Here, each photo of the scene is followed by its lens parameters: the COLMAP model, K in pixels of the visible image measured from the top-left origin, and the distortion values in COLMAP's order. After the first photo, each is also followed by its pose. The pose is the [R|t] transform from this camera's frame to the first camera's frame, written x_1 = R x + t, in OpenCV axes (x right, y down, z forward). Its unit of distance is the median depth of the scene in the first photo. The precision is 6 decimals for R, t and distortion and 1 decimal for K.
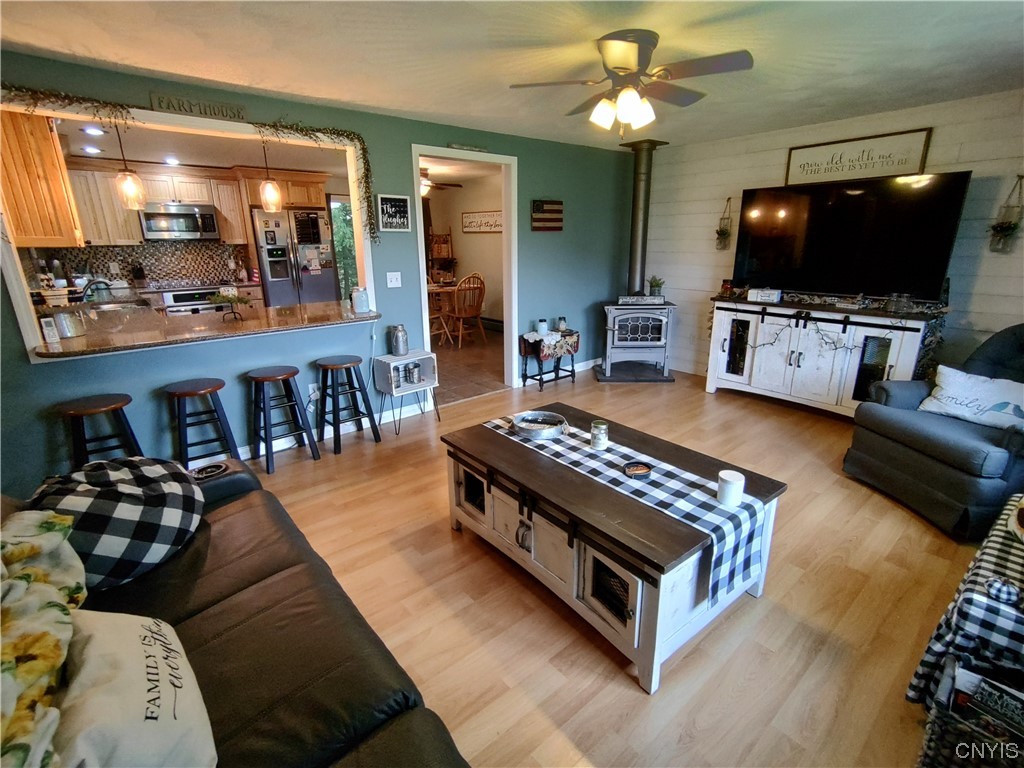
lens RADIAL K [[486.2, 0, 511.9], [0, 486.2, 381.1], [0, 0, 1]] dist [-0.017521, 0.016810]
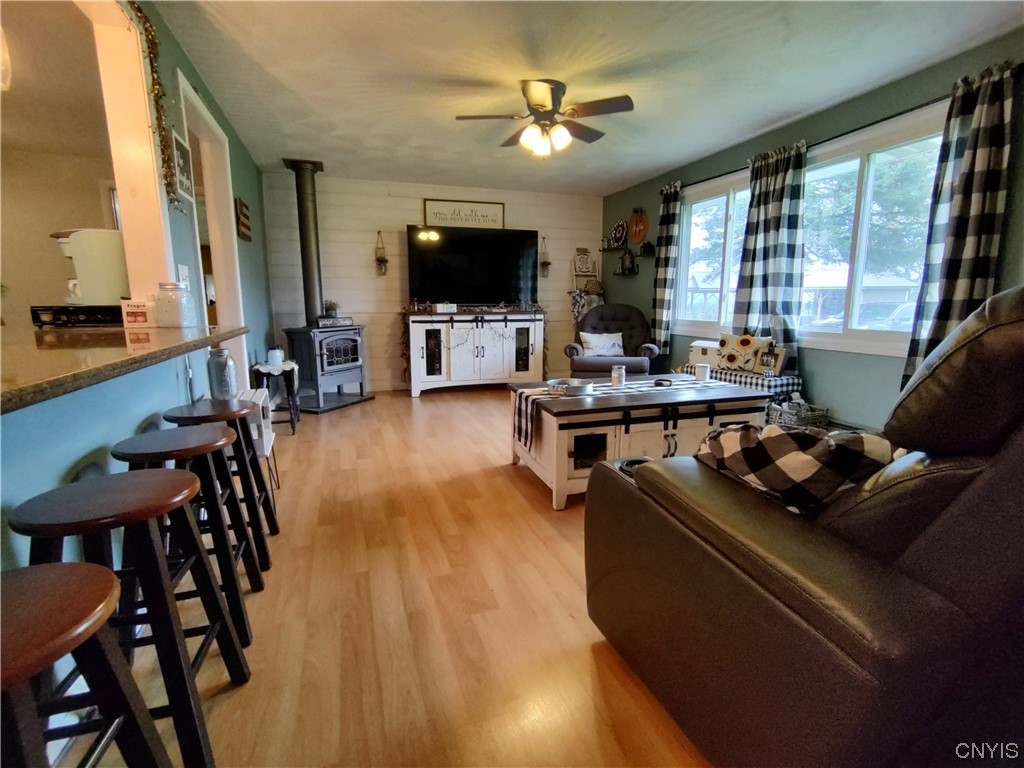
lens RADIAL K [[478.9, 0, 512.8], [0, 478.9, 382.1], [0, 0, 1]] dist [0.000442, 0.001206]
pose [[0.356106, -0.146074, 0.922958, -0.518308], [0.264007, 0.963194, 0.050580, -0.005990], [-0.896375, 0.225656, 0.381564, 0.350299]]
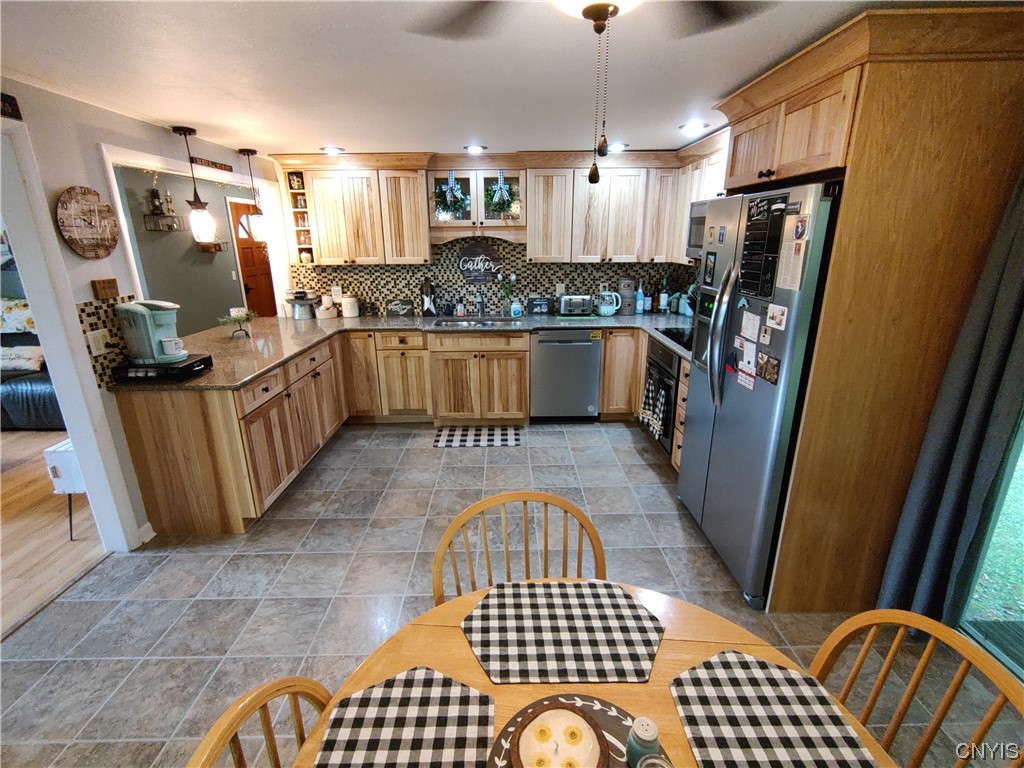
lens RADIAL K [[475.2, 0, 511.7], [0, 475.2, 381.0], [0, 0, 1]] dist [-0.005080, -0.000004]
pose [[-0.638875, 0.240494, -0.730754, -0.090770], [-0.203320, 0.863324, 0.461879, -0.463781], [0.741957, 0.443660, -0.502659, 1.421053]]
